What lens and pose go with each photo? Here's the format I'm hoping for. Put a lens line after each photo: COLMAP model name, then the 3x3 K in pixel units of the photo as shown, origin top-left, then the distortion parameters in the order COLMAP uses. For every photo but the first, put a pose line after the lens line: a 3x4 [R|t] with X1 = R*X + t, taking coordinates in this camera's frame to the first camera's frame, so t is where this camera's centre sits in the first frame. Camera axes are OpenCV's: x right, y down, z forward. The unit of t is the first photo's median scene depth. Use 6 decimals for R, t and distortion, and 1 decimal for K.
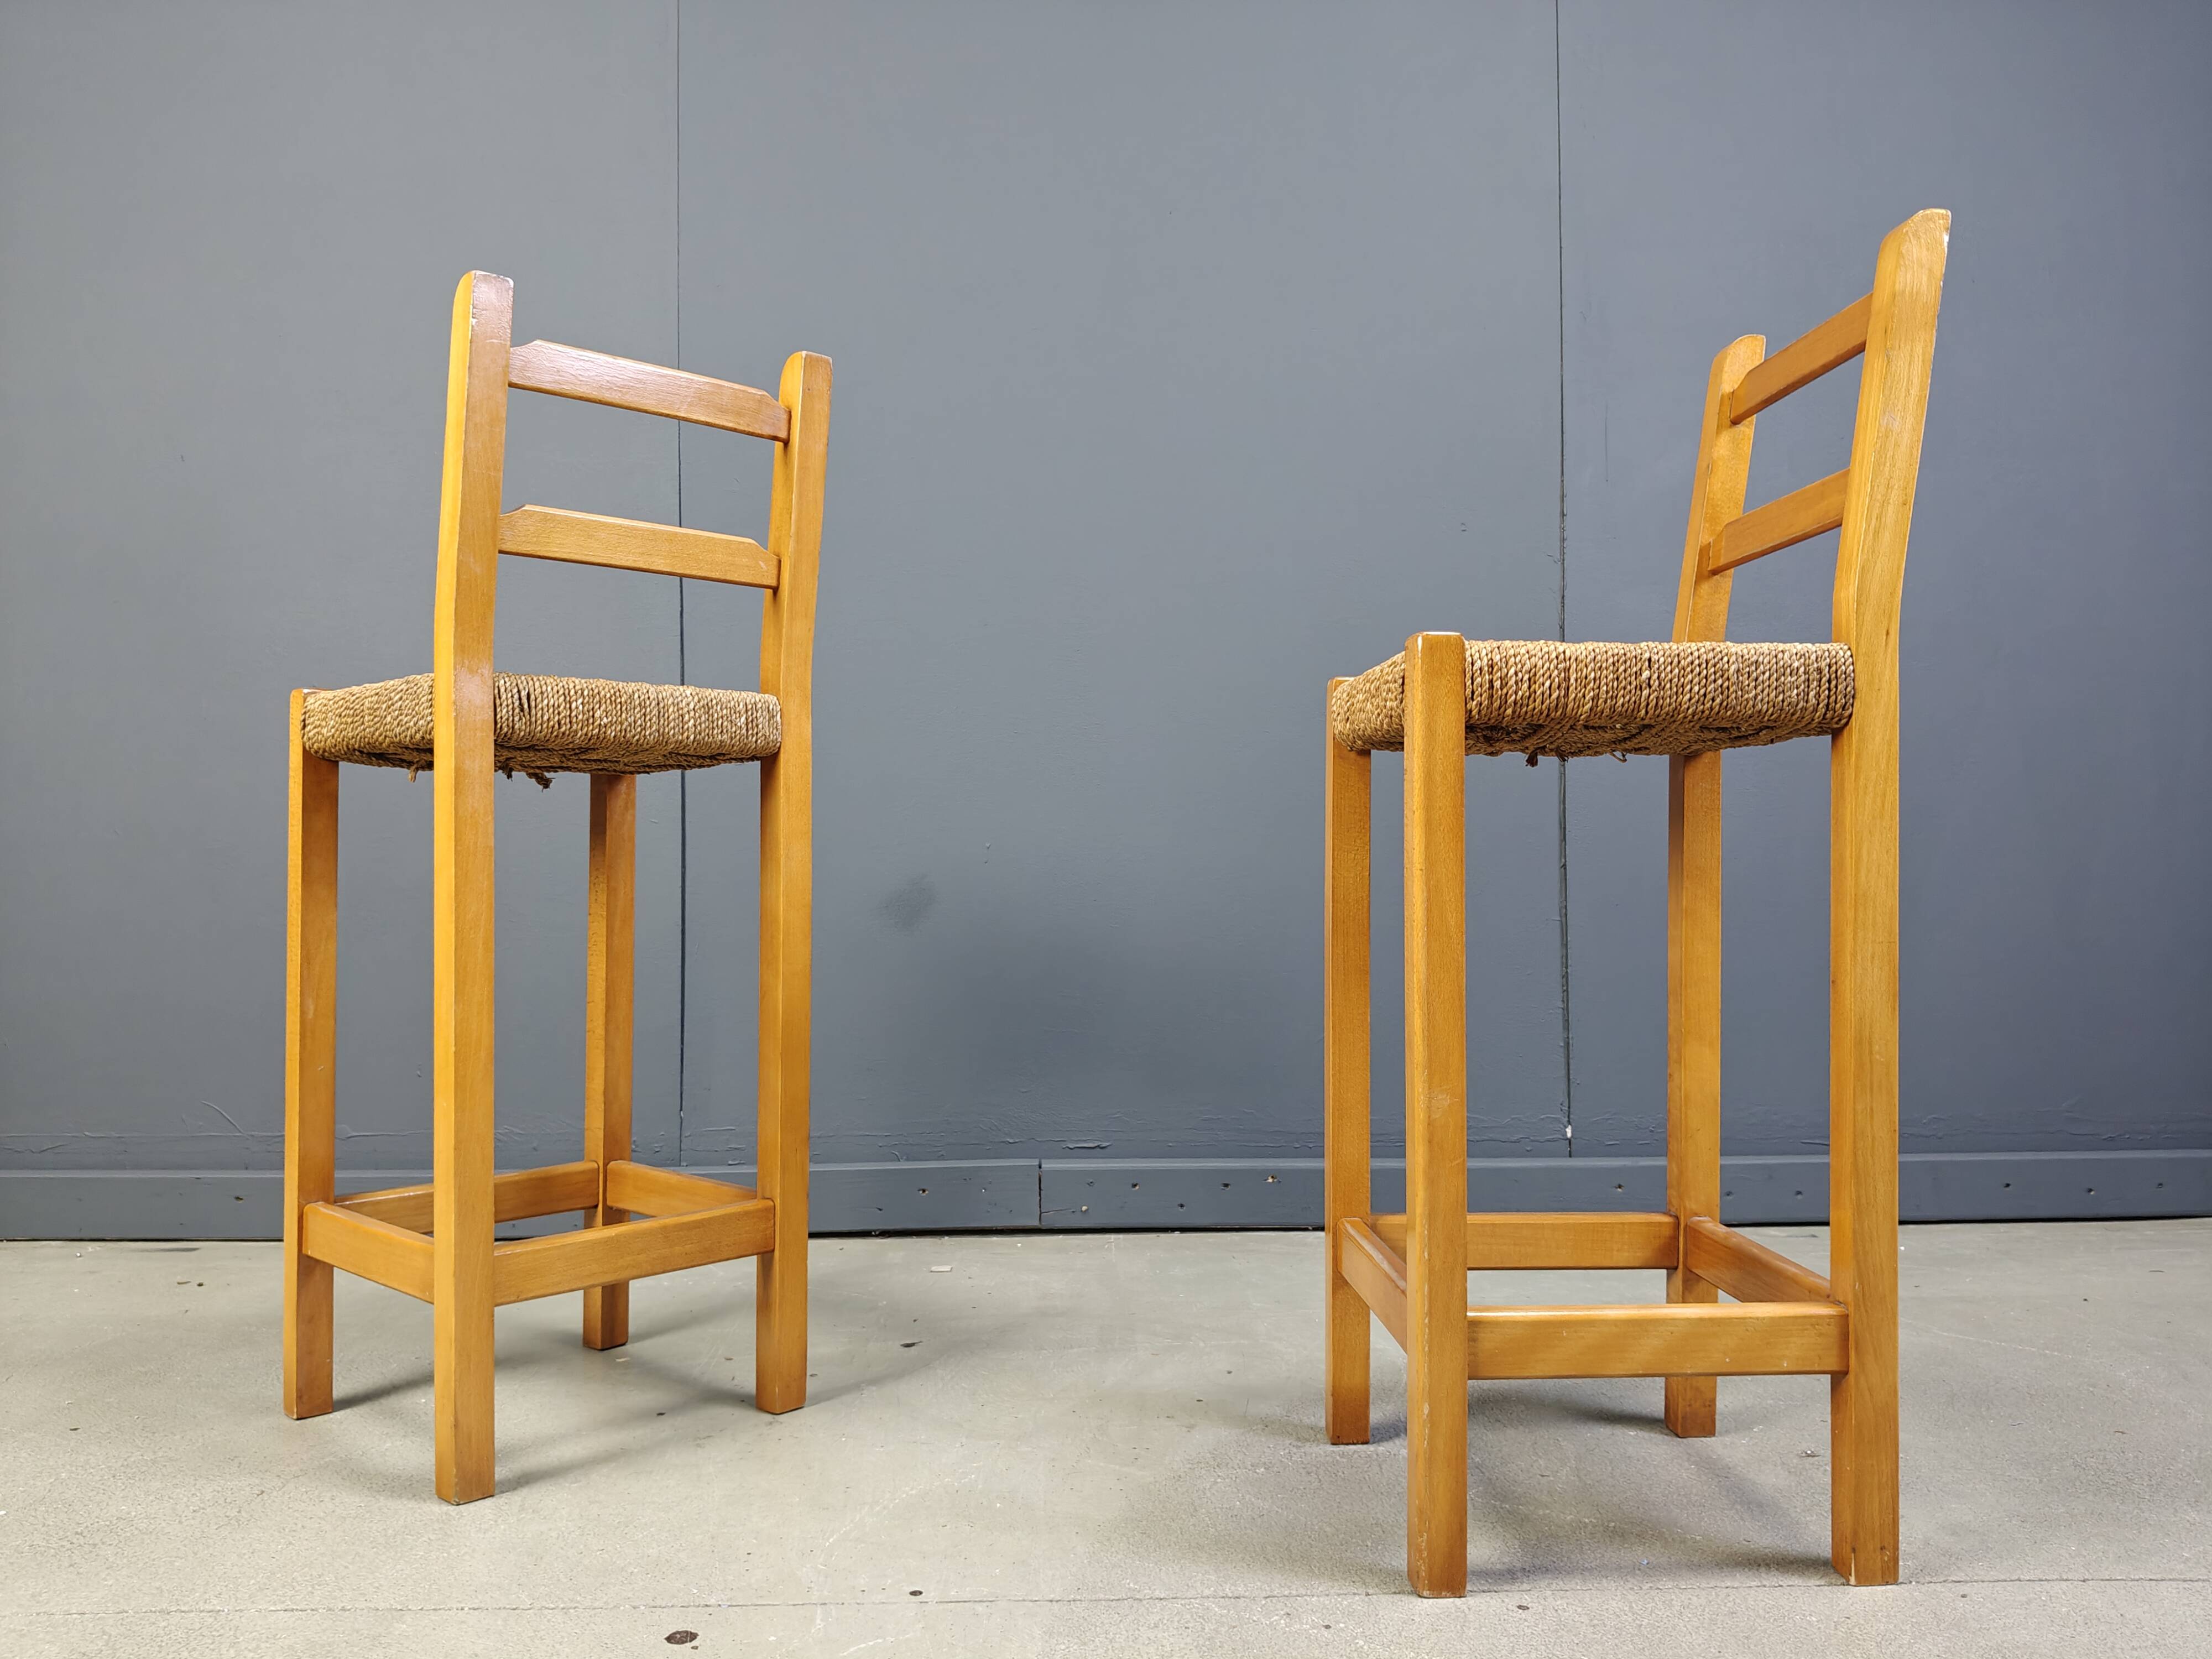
lens RADIAL K [[1738.4, 0, 1106.0], [0, 1738.4, 829.5], [0, 0, 1]] dist [0.004823, -0.054404]
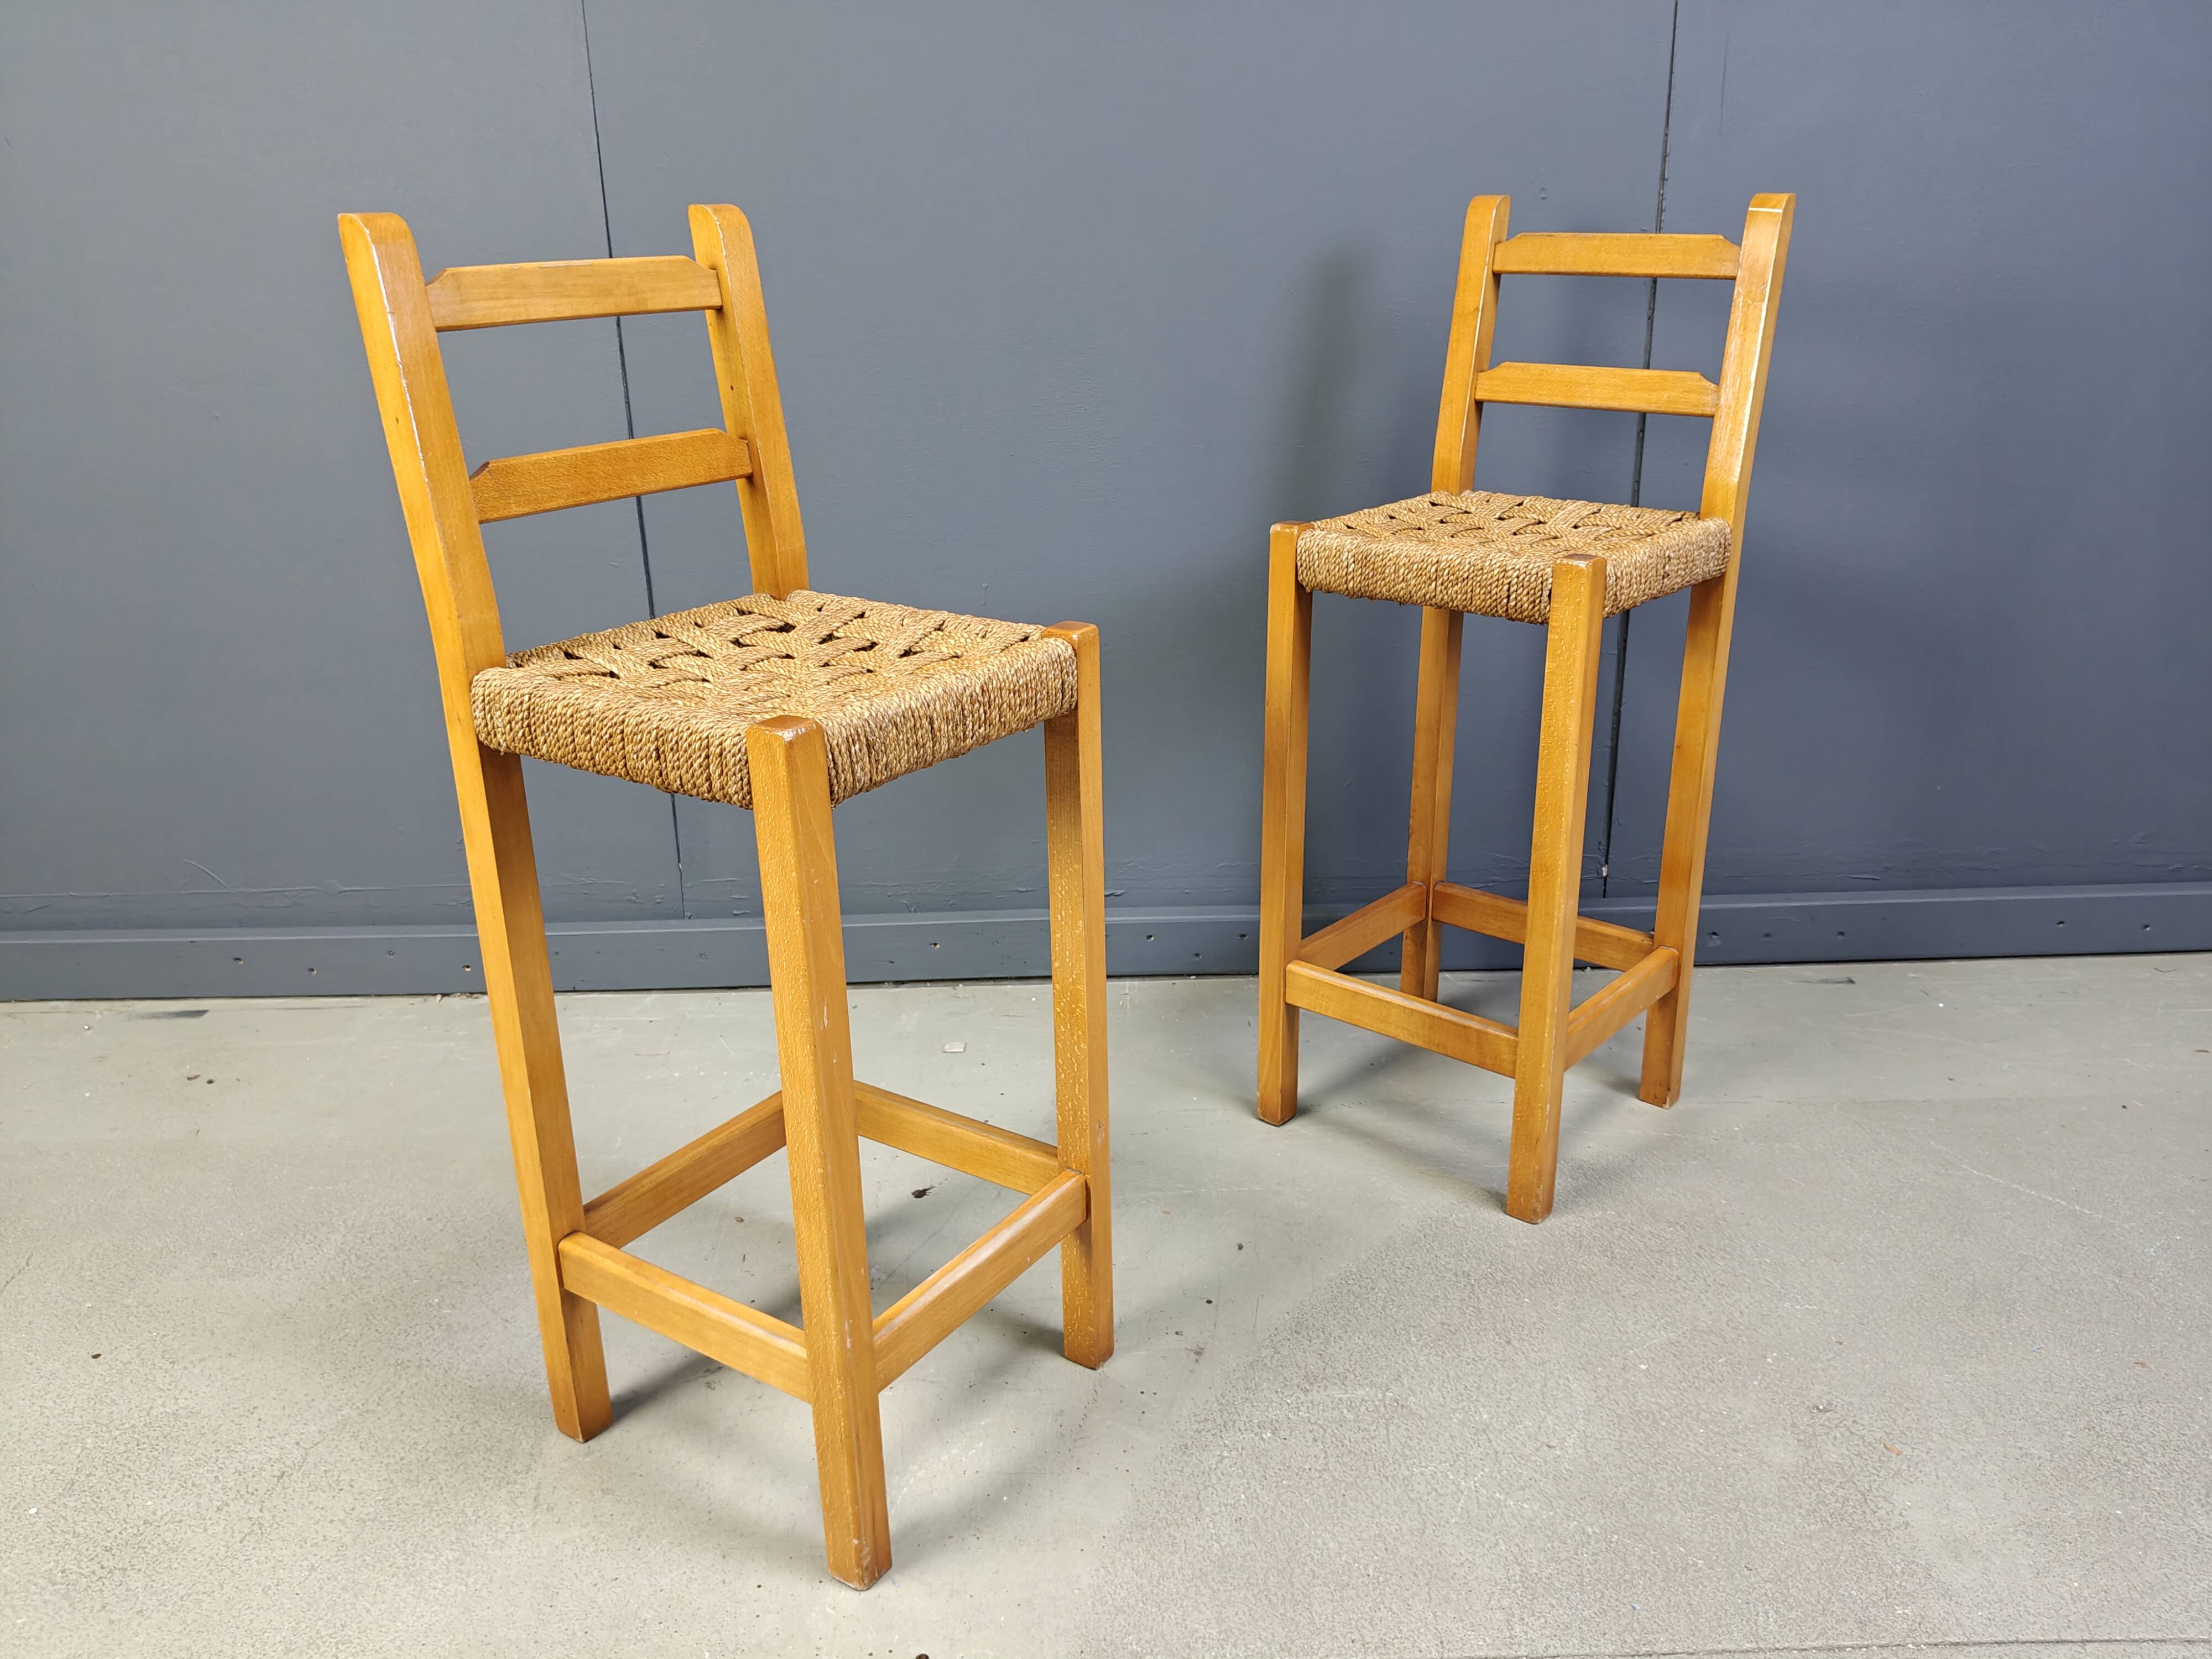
lens RADIAL K [[1737.3, 0, 1099.5], [0, 1737.3, 822.2], [0, 0, 1]] dist [0.025292, -0.095973]
pose [[0.999705, -0.007179, -0.023212, 0.018769], [0.014886, 0.936027, 0.351613, -0.327157], [0.019203, -0.351855, 0.935858, 0.189237]]
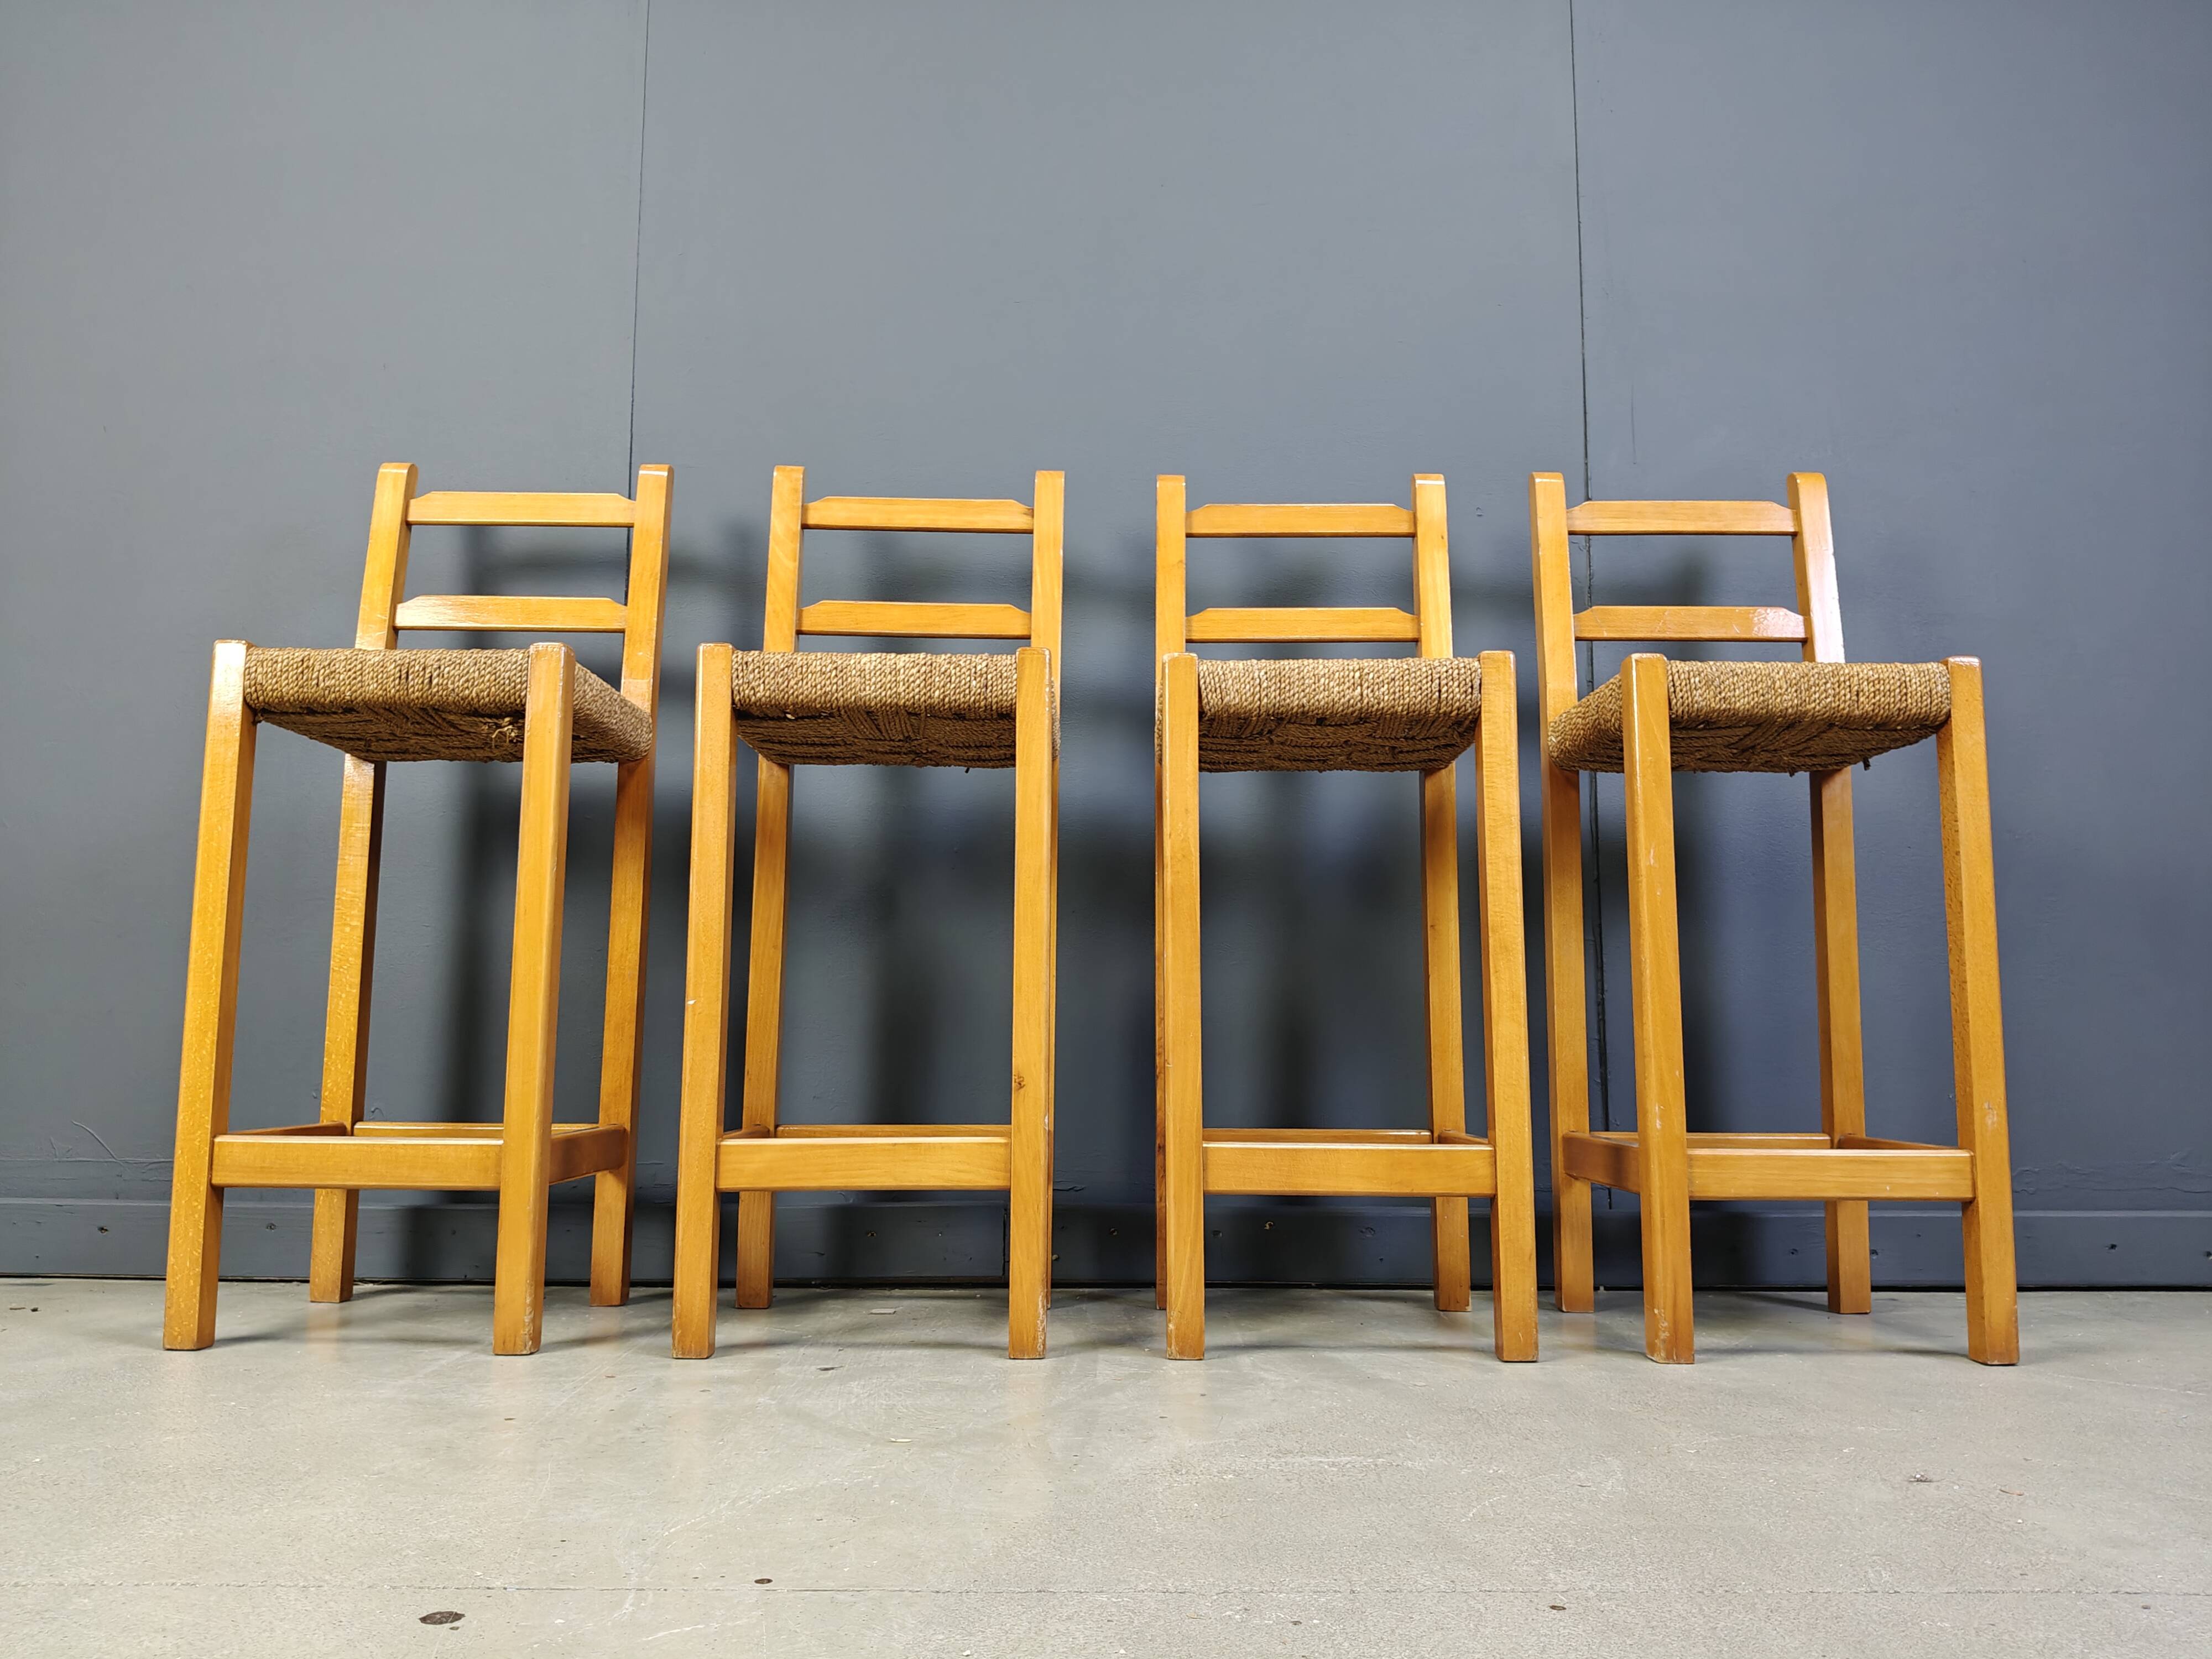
lens RADIAL K [[1738.4, 0, 1106.0], [0, 1738.4, 829.5], [0, 0, 1]] dist [0.004823, -0.054404]
pose [[0.999793, 0.008306, -0.018576, 0.046336], [-0.010294, 0.993923, -0.109596, 0.165897], [0.017553, 0.109765, 0.993803, 0.176143]]
